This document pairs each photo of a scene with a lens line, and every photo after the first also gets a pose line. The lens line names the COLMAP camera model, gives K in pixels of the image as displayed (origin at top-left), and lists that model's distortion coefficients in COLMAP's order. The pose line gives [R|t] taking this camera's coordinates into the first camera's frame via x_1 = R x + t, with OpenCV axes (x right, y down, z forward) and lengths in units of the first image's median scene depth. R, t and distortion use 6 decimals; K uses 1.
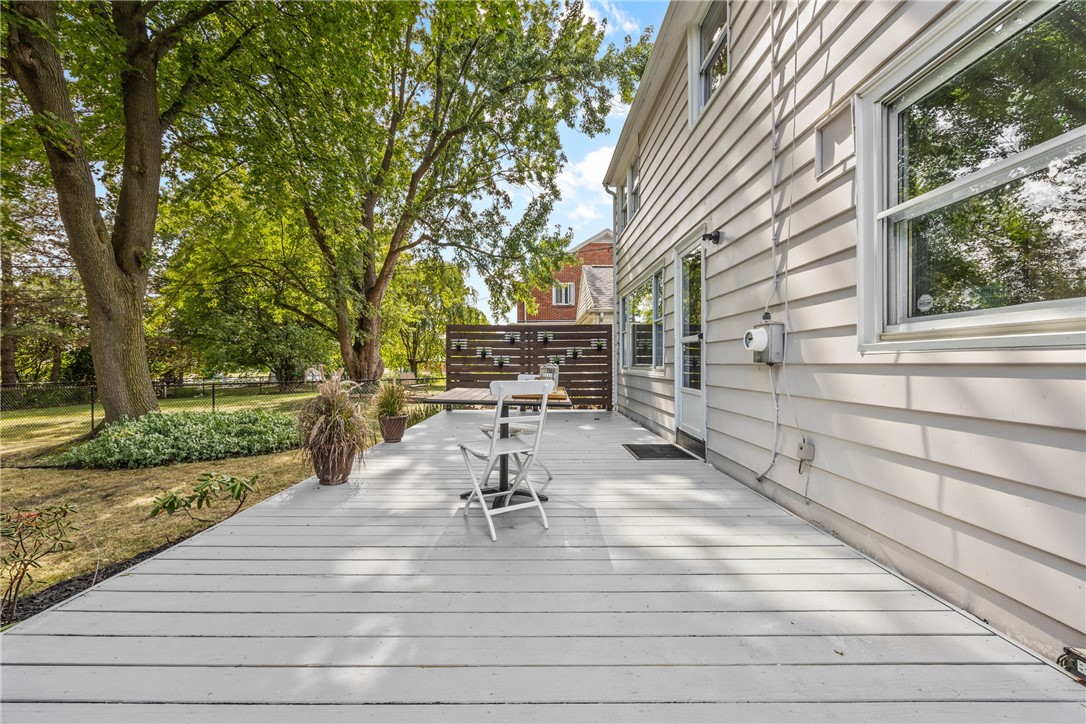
lens RADIAL K [[429.8, 0, 543.0], [0, 429.8, 362.0], [0, 0, 1]] dist [-0.000687, -0.000310]
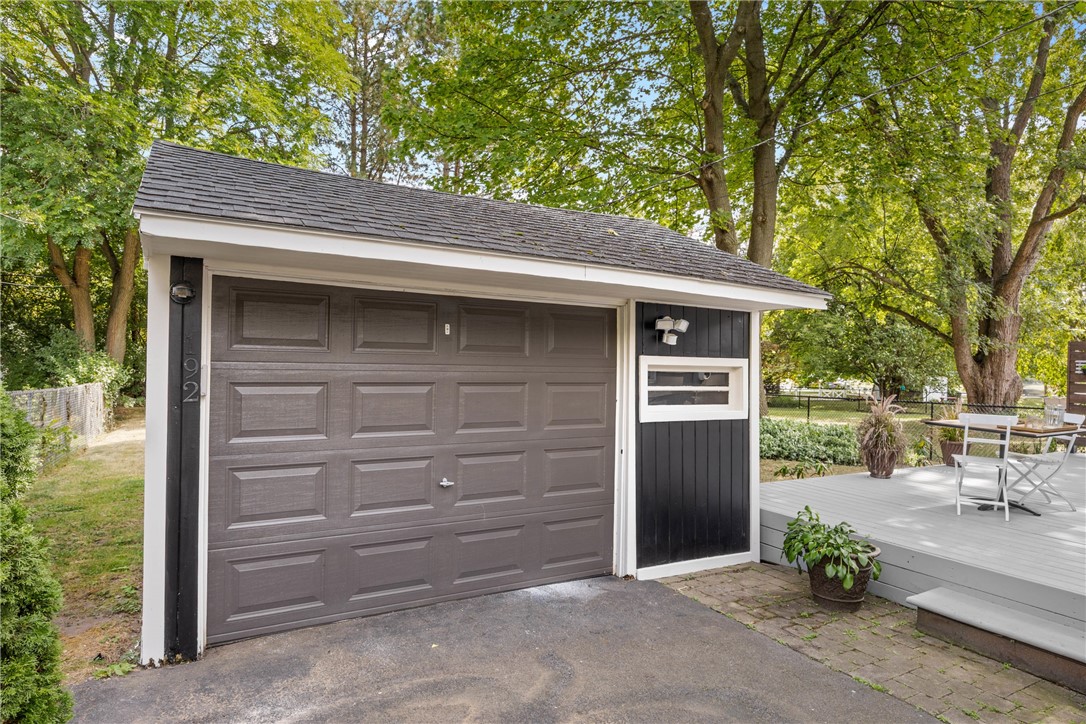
lens RADIAL K [[636.5, 0, 543.0], [0, 636.5, 362.0], [0, 0, 1]] dist [0.000624, 0.000565]
pose [[0.494966, 0.019749, -0.868688, 0.155879], [-0.028335, 0.999577, 0.006580, -0.015369], [0.868450, 0.021358, 0.495316, -0.201175]]
